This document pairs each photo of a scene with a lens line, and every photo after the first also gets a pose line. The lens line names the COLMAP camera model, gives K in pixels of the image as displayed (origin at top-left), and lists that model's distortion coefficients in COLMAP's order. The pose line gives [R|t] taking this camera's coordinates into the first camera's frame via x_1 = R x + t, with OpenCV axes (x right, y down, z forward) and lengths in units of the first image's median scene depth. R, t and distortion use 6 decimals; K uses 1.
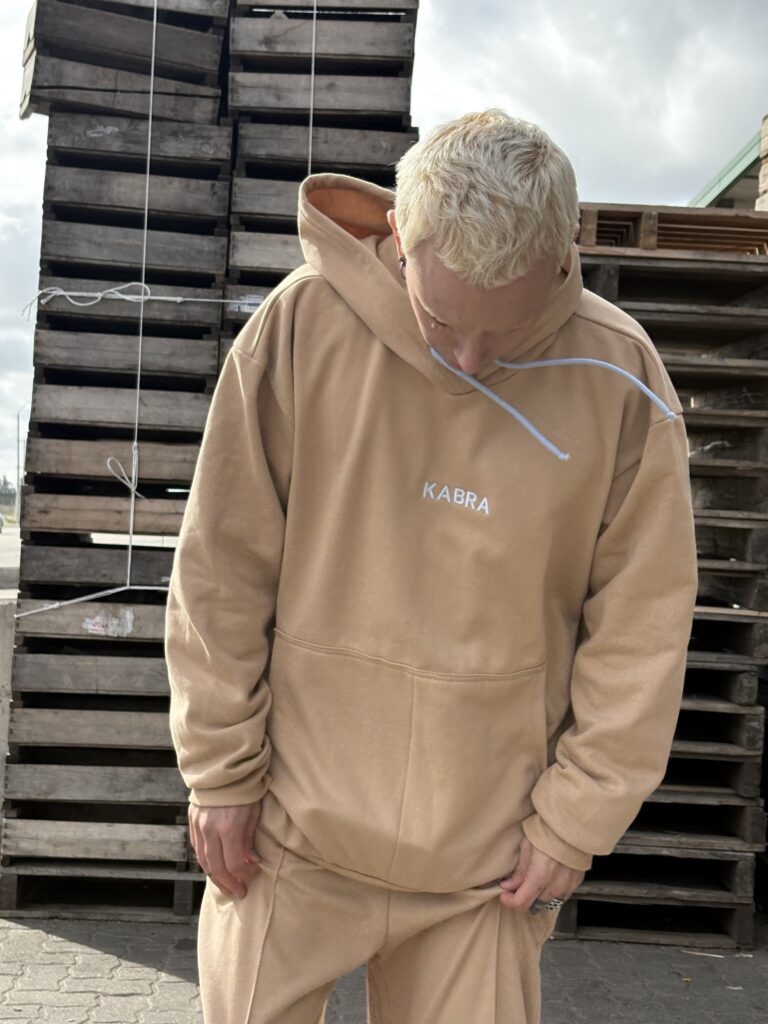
lens RADIAL K [[1648.3, 0, 387.3], [0, 1648.3, 513.0], [0, 0, 1]] dist [0.179667, 0.000000]
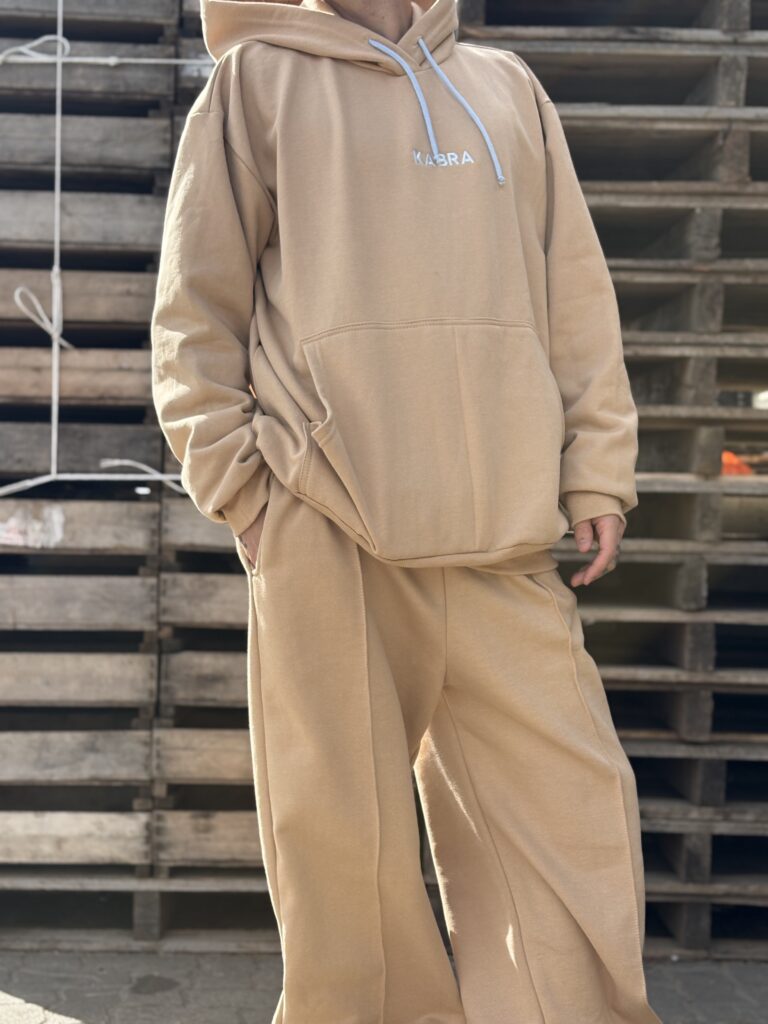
lens RADIAL K [[1608.7, 0, 381.0], [0, 1608.7, 511.2], [0, 0, 1]] dist [0.107687, 0.000000]
pose [[0.999417, -0.031192, -0.013904, -0.009254], [0.031165, 0.999512, -0.002194, 0.065382], [0.013966, 0.001759, 0.999901, 0.318827]]
